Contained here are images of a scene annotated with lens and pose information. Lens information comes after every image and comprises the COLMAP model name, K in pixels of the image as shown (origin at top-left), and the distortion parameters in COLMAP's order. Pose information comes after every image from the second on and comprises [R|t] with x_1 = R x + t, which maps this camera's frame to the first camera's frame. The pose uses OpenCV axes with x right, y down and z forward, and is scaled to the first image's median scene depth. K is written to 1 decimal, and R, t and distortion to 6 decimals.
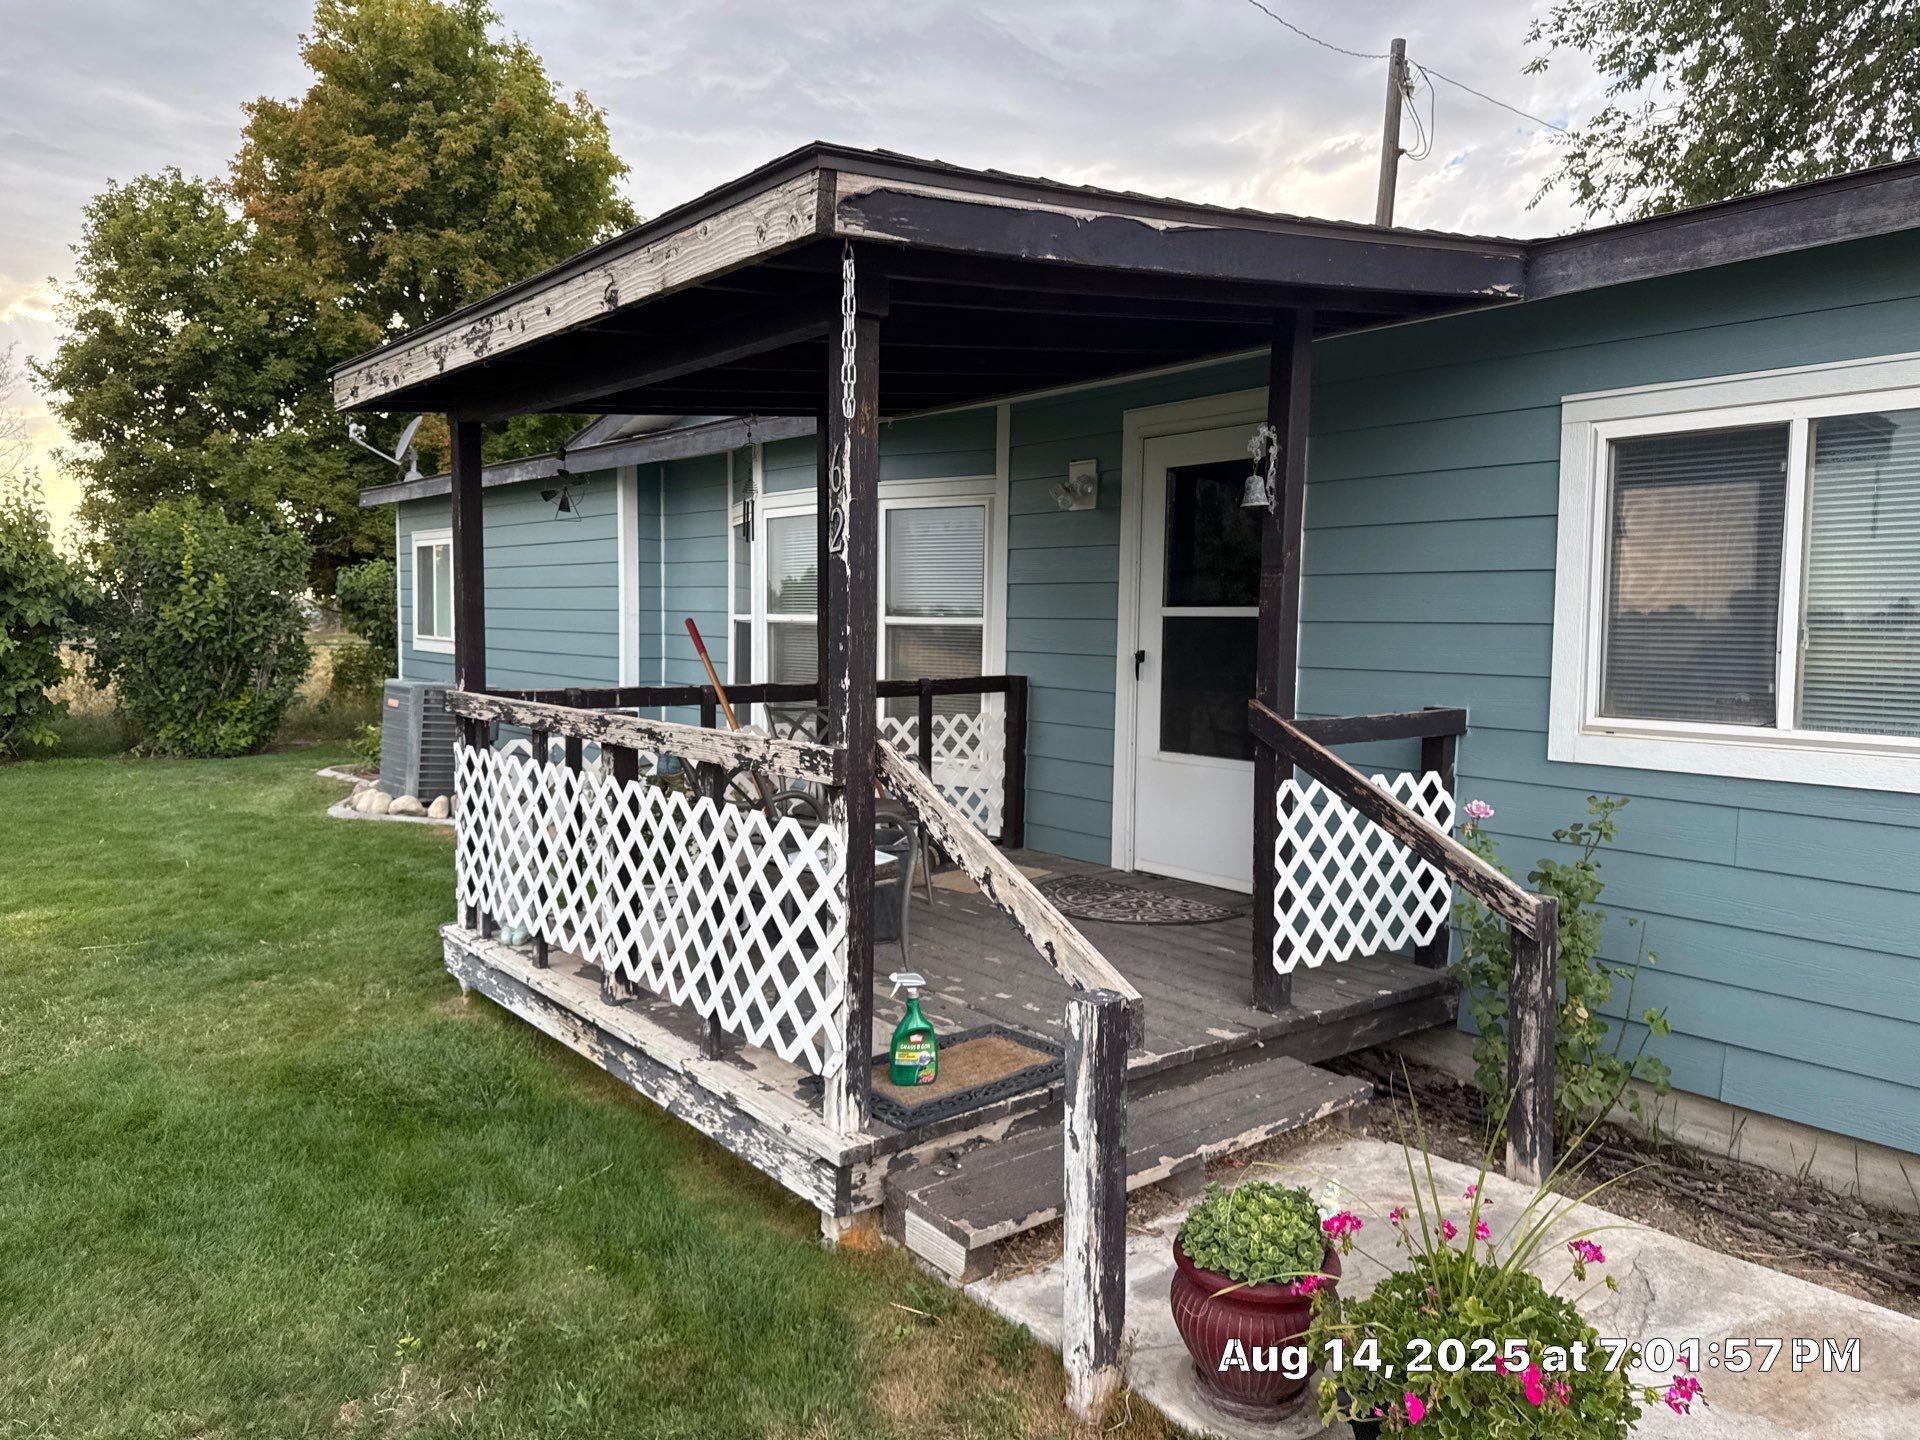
lens RADIAL K [[1340.5, 0, 963.6], [0, 1340.5, 707.0], [0, 0, 1]] dist [0.046991, -0.066313]
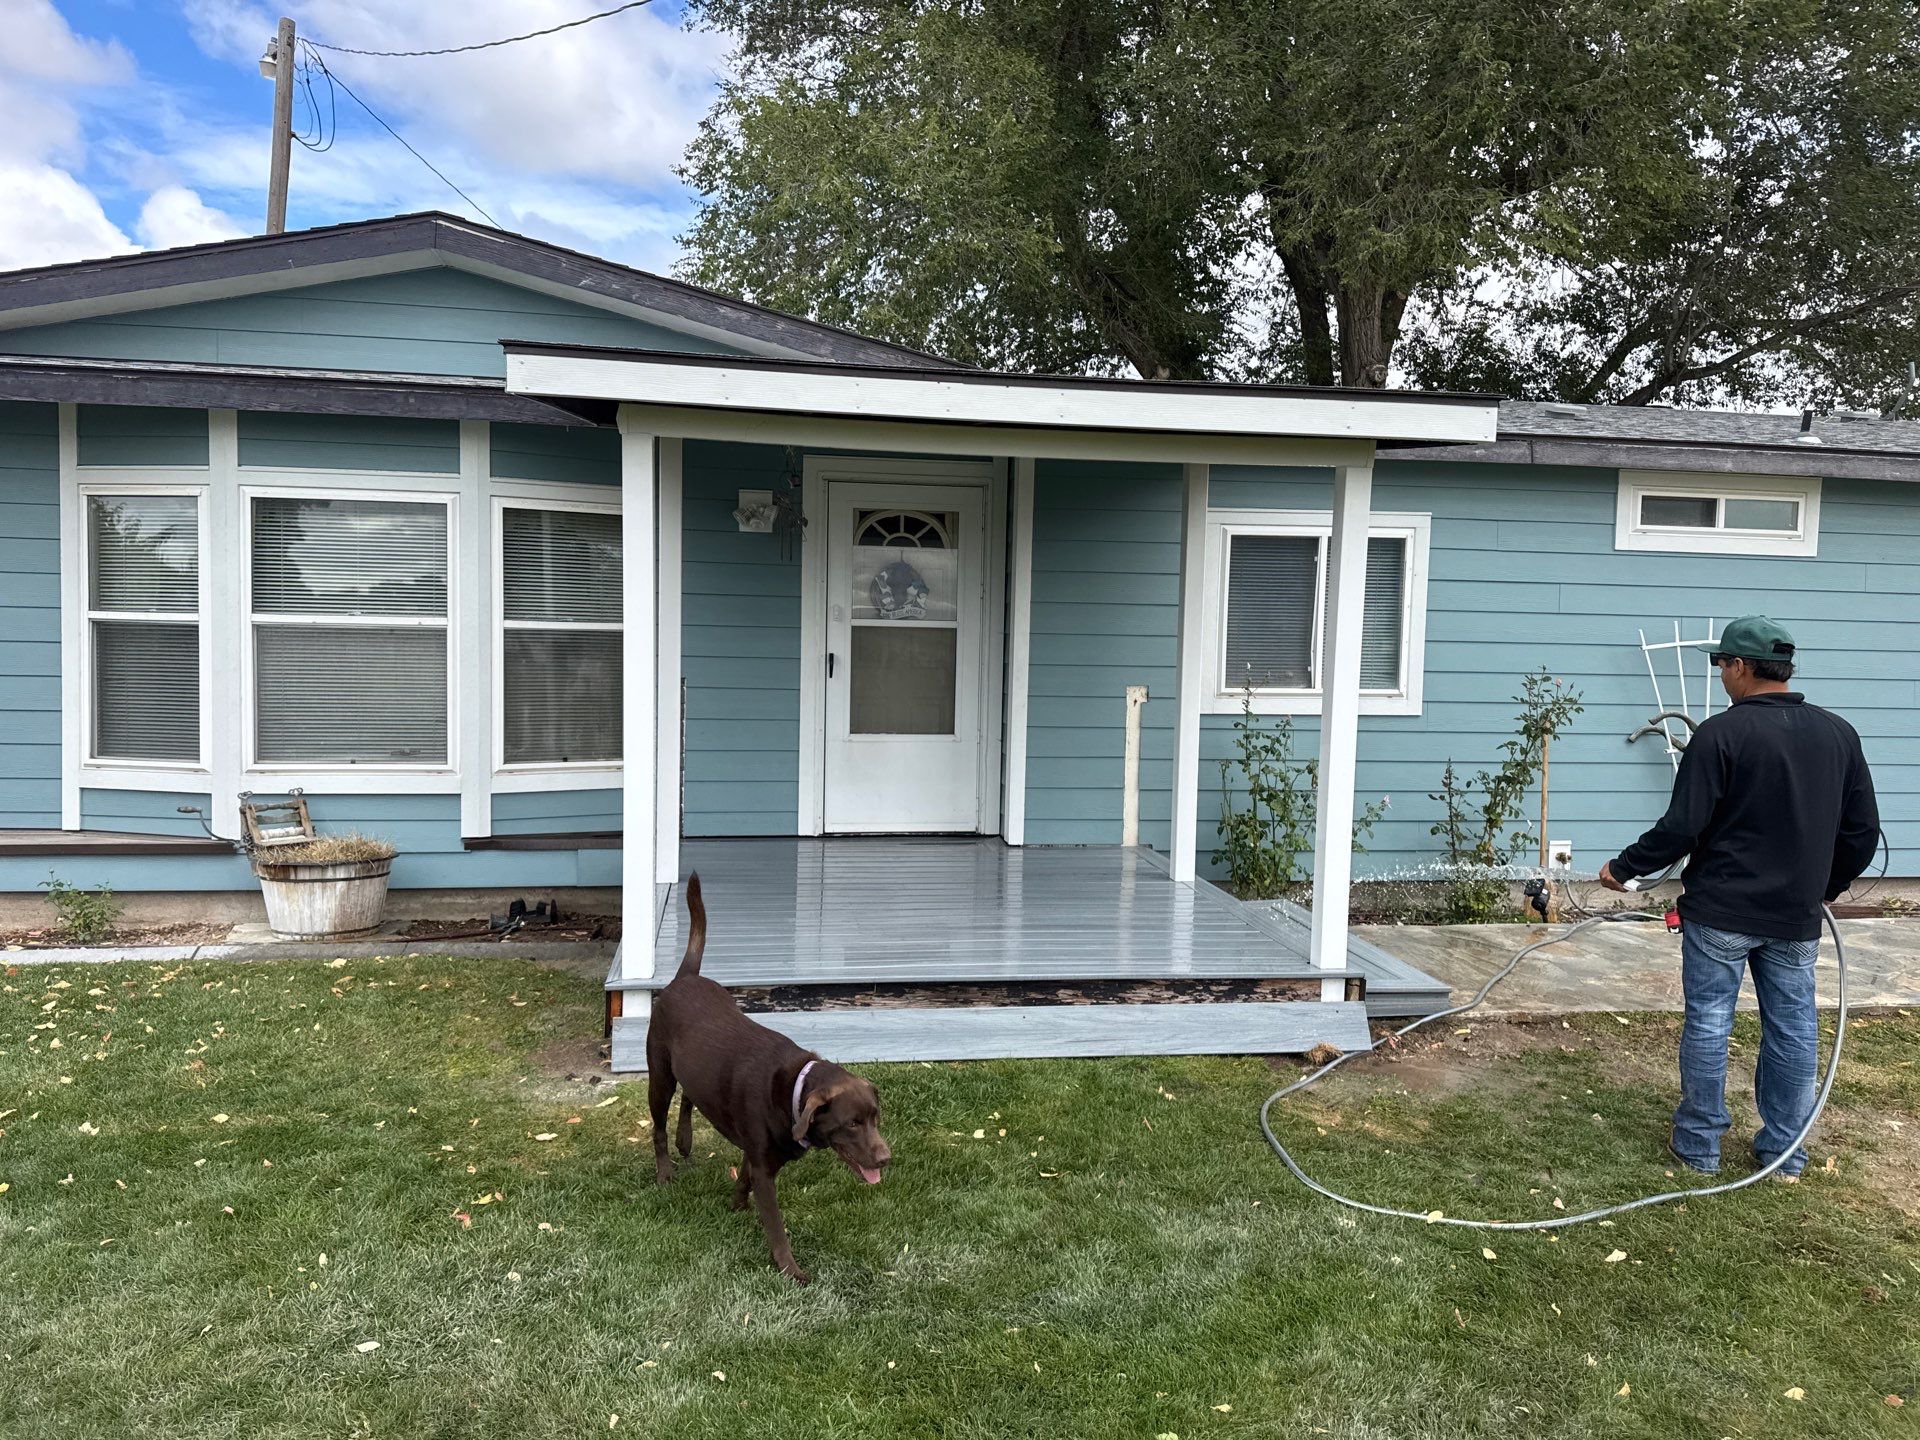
lens RADIAL K [[1283.0, 0, 955.7], [0, 1283.0, 713.8], [0, 0, 1]] dist [0.041096, -0.001095]
pose [[0.512621, -0.062254, 0.856355, -1.279144], [0.041703, 0.997996, 0.047587, -0.058774], [-0.857602, 0.011318, 0.514190, 0.451754]]
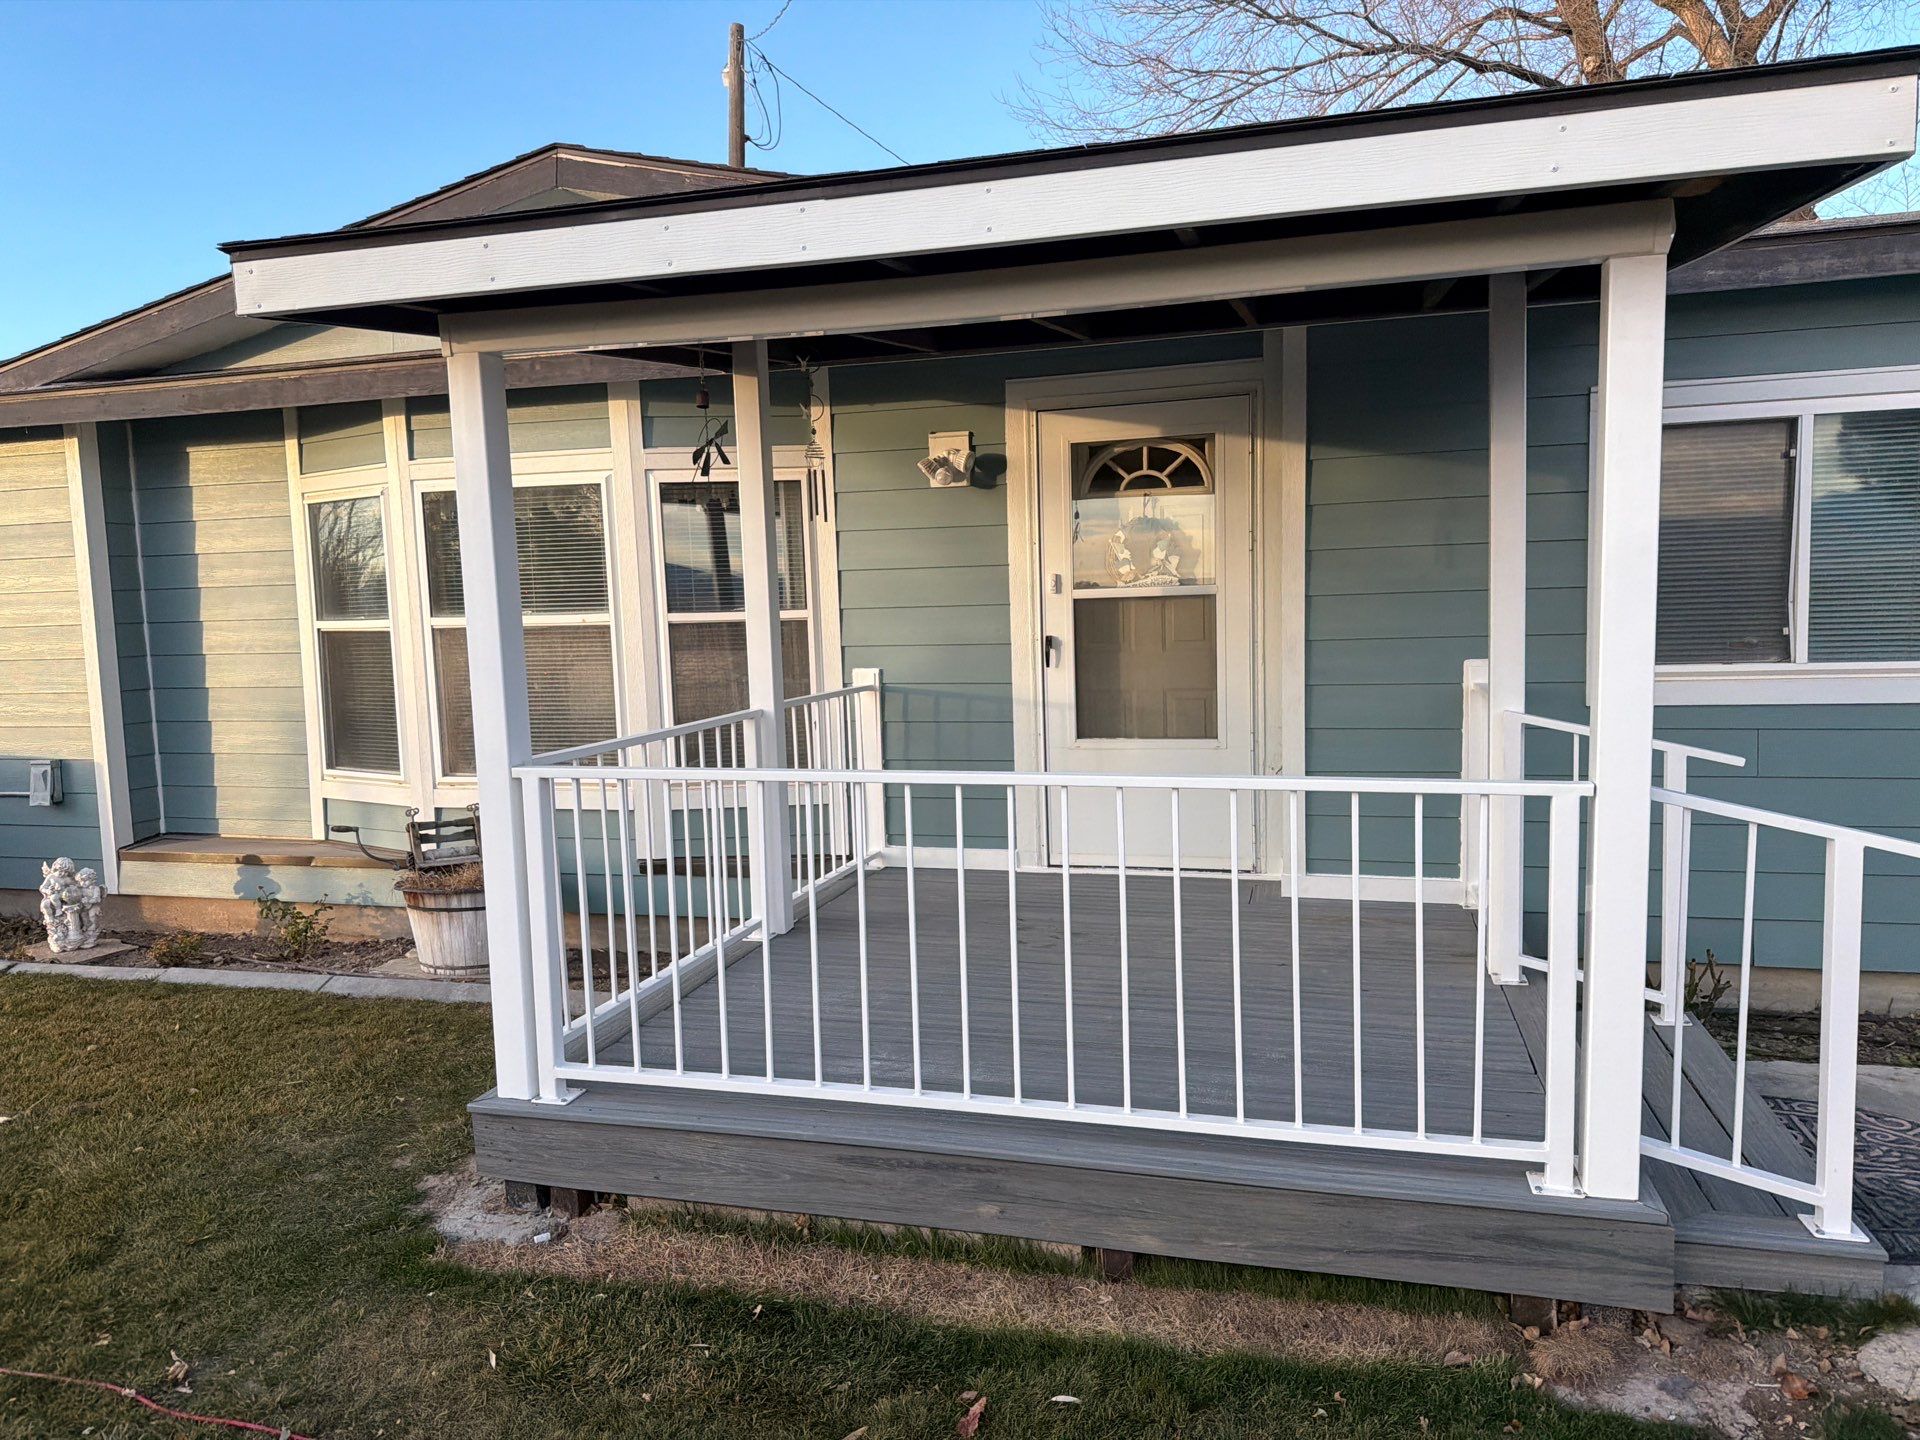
lens RADIAL K [[1340.5, 0, 936.3], [0, 1340.5, 734.8], [0, 0, 1]] dist [0.046991, -0.066313]
pose [[0.823647, -0.093061, 0.559415, -0.733696], [0.077229, 0.995660, 0.051926, -0.042799], [-0.561819, 0.000434, 0.827260, 0.393655]]
